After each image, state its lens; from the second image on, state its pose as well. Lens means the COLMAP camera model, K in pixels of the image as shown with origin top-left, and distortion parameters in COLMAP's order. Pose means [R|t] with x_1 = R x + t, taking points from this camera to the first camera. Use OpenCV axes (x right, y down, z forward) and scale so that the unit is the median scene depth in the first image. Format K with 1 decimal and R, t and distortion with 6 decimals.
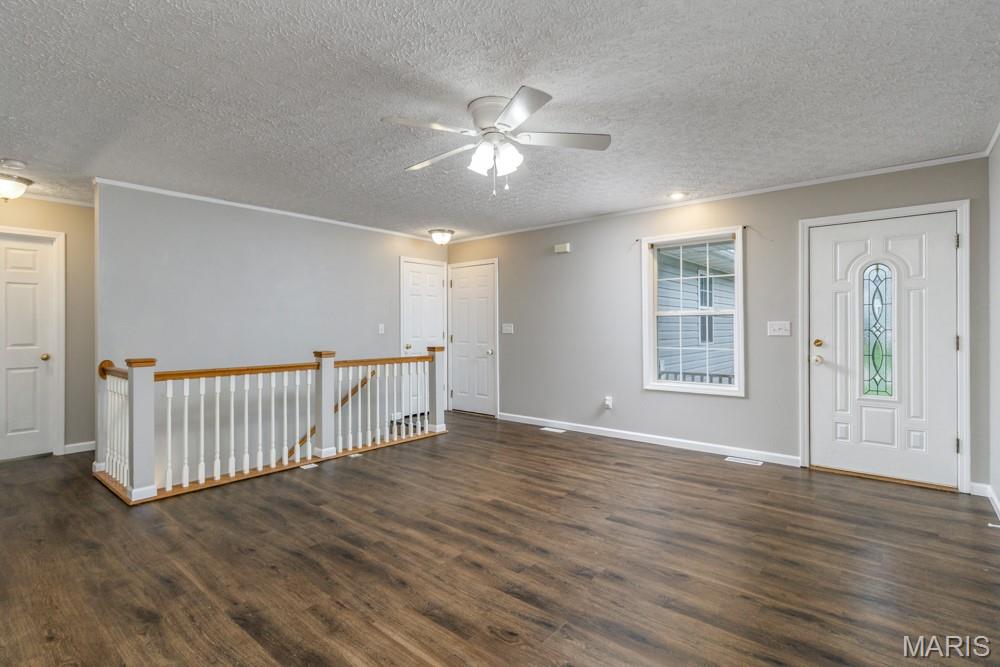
lens RADIAL K [[483.1, 0, 500.0], [0, 483.1, 333.5], [0, 0, 1]] dist [0.002210, 0.000645]
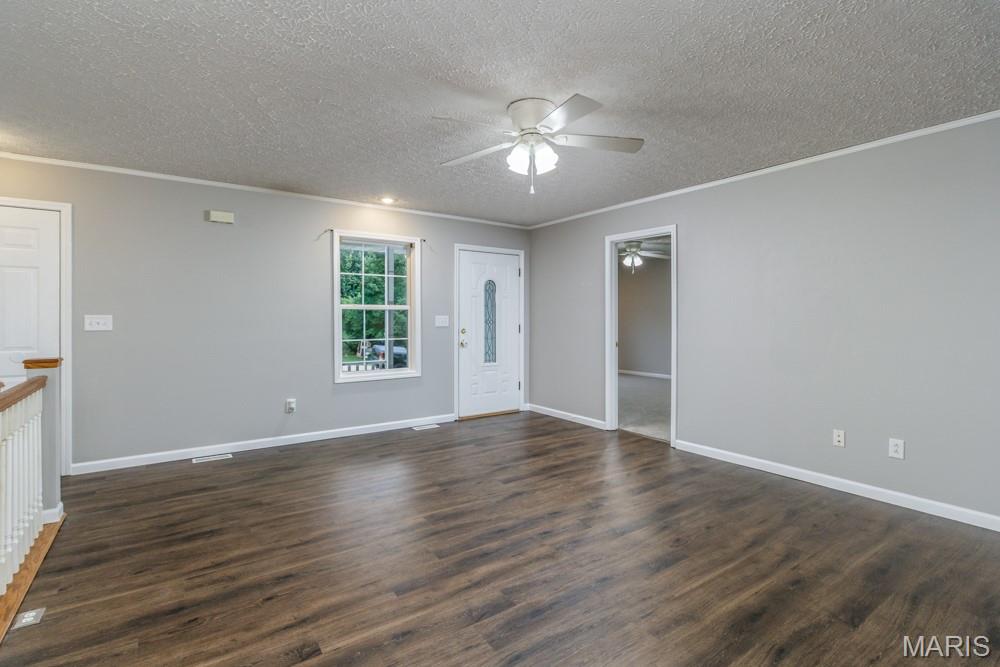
lens RADIAL K [[469.9, 0, 498.9], [0, 469.9, 329.2], [0, 0, 1]] dist [0.002485, 0.000160]
pose [[0.258653, -0.021199, 0.965738, -0.833986], [0.013416, 0.999742, 0.018353, -0.013253], [-0.965877, 0.008210, 0.258871, 0.674252]]
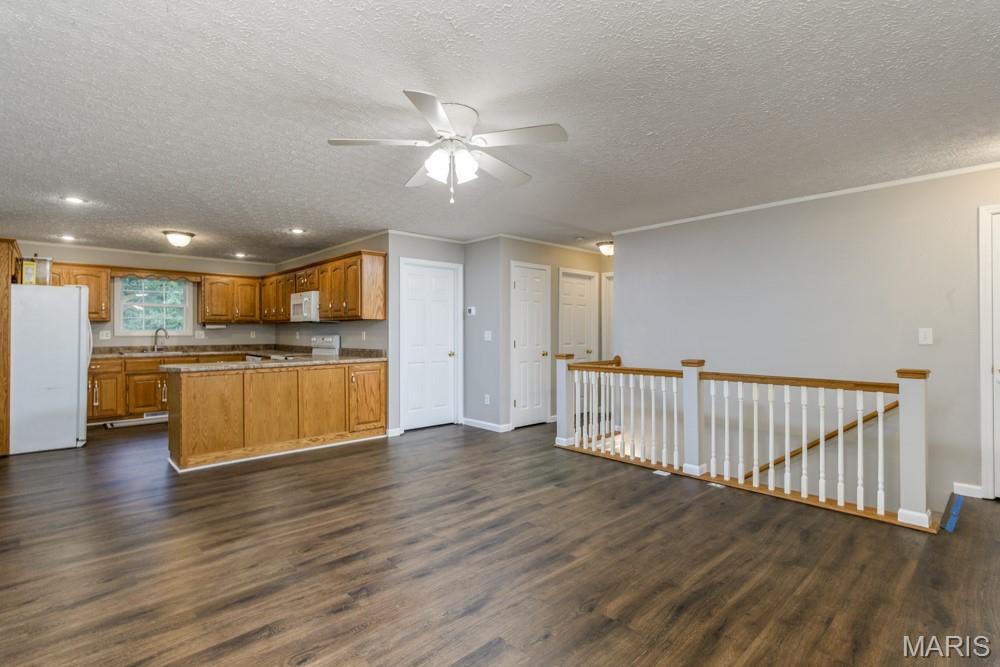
lens RADIAL K [[469.9, 0, 498.9], [0, 469.9, 329.2], [0, 0, 1]] dist [0.002485, 0.000160]
pose [[-0.116827, -0.007083, -0.993127, 0.785461], [-0.013546, 0.999893, -0.005538, -0.015190], [0.993060, 0.012806, -0.116910, 1.007031]]
